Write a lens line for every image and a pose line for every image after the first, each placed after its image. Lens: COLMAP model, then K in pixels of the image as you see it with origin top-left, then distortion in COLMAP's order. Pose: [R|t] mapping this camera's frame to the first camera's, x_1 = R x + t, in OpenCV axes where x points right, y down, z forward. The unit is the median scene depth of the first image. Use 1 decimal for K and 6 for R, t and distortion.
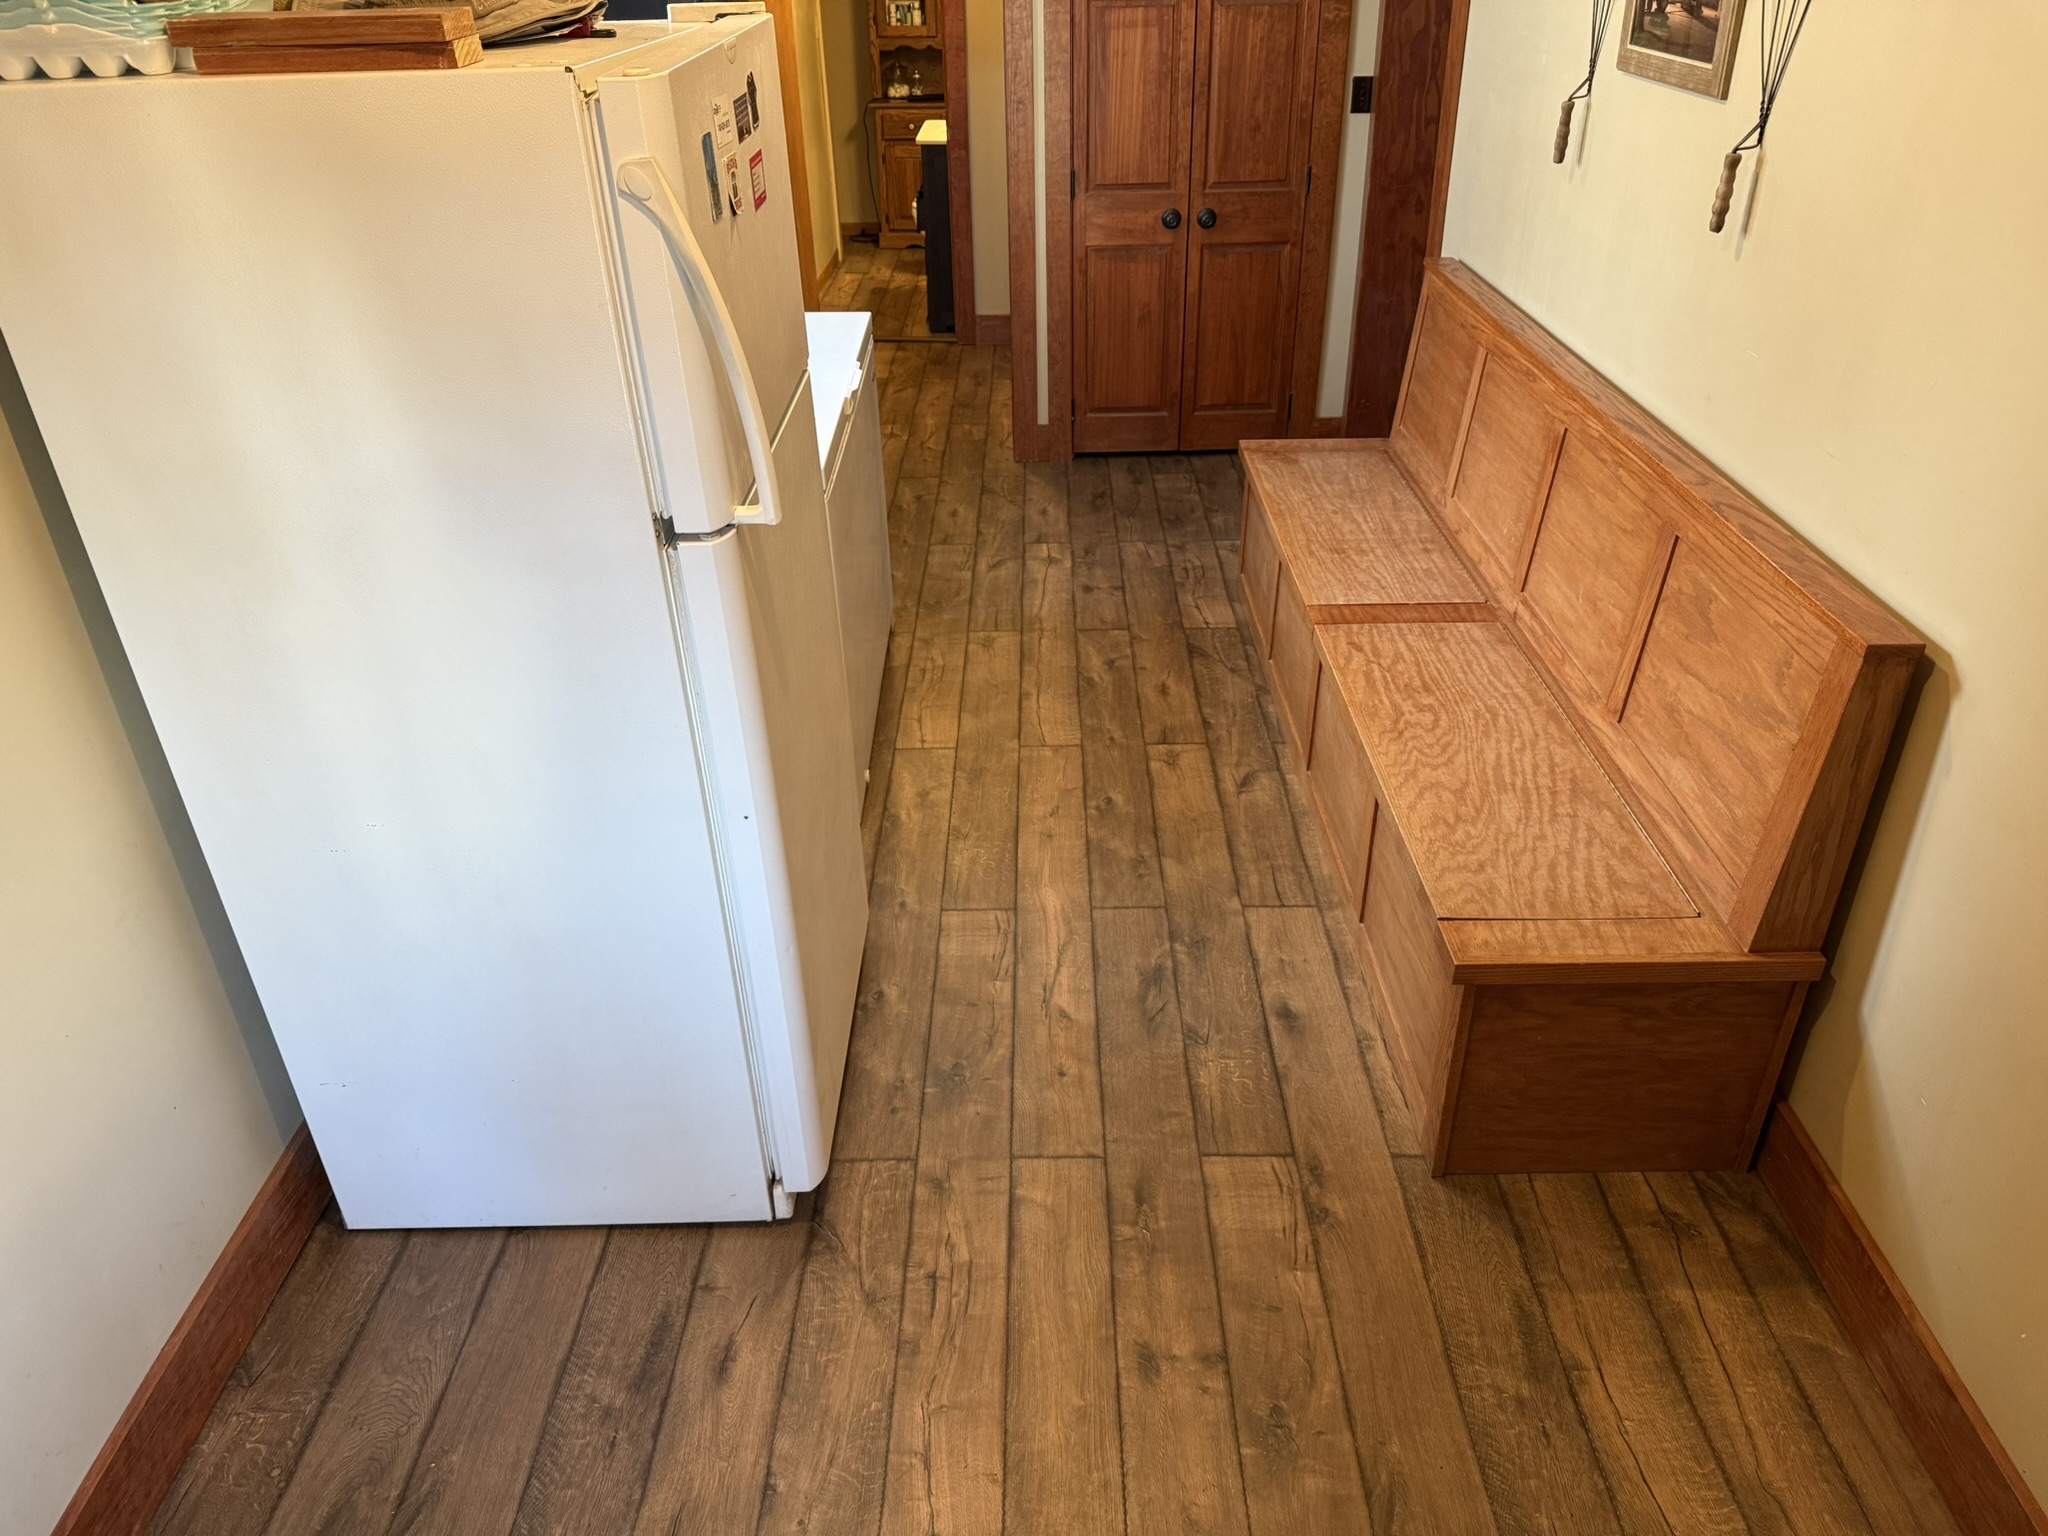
lens RADIAL K [[1445.2, 0, 1024.0], [0, 1445.2, 768.0], [0, 0, 1]] dist [0.103423, -0.105704]
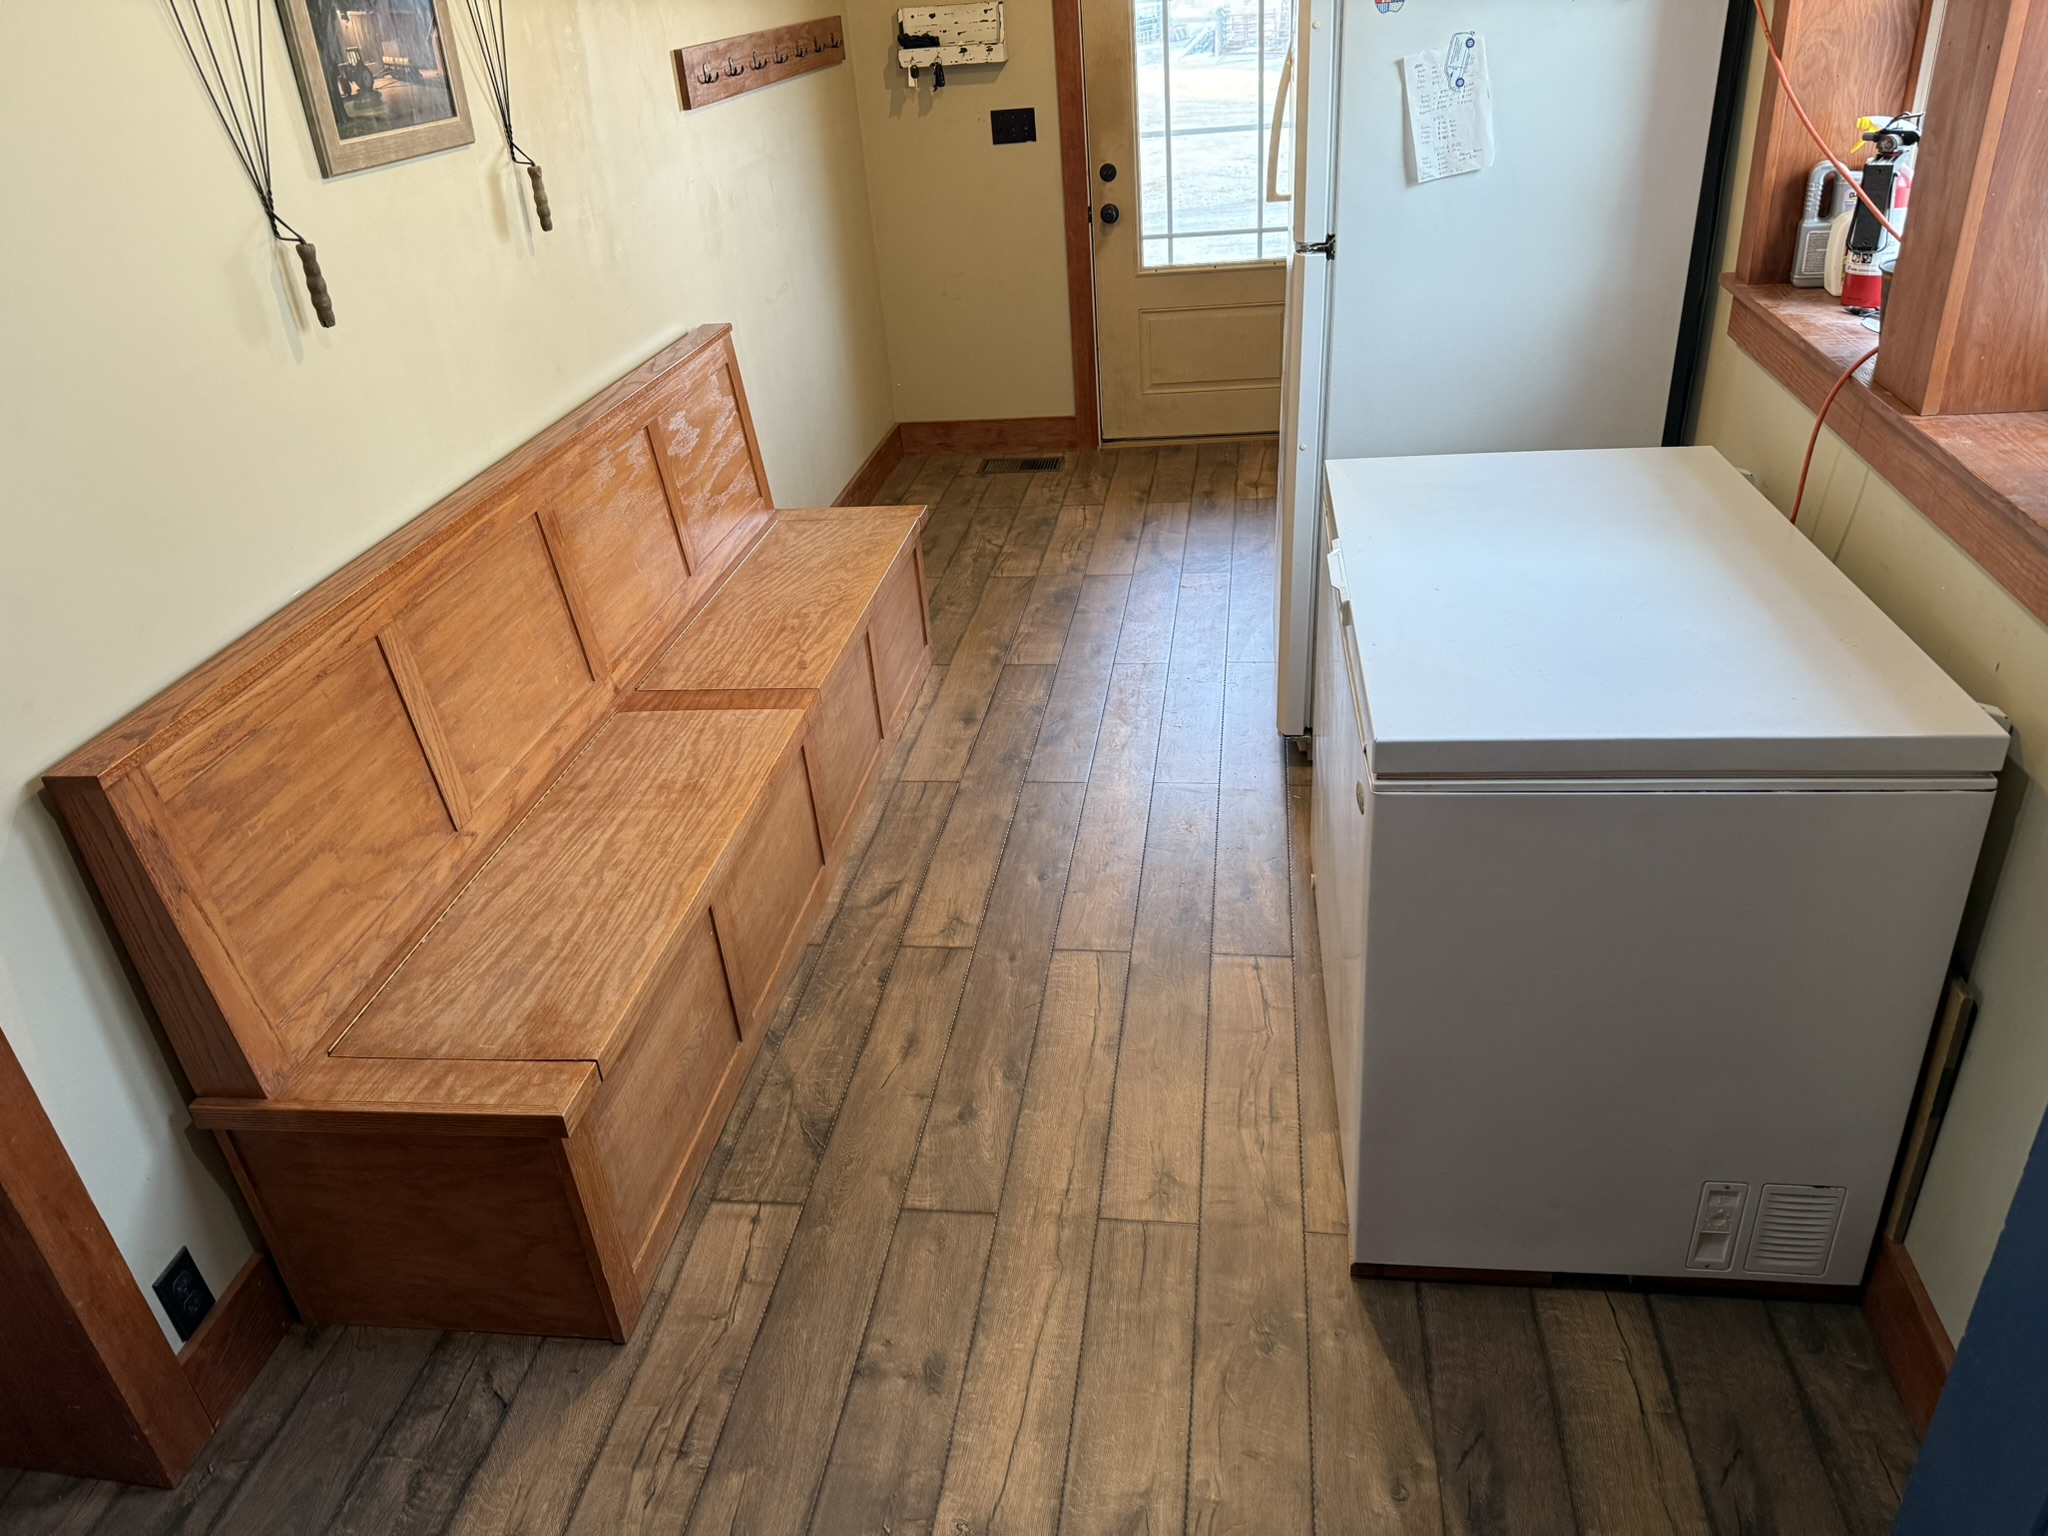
lens RADIAL K [[1445.2, 0, 1024.0], [0, 1445.2, 768.0], [0, 0, 1]] dist [0.103423, -0.105704]
pose [[-0.987376, 0.007702, 0.158206, -0.071106], [0.139667, 0.513453, 0.846675, -0.744531], [-0.074711, 0.858083, -0.508047, 1.319793]]
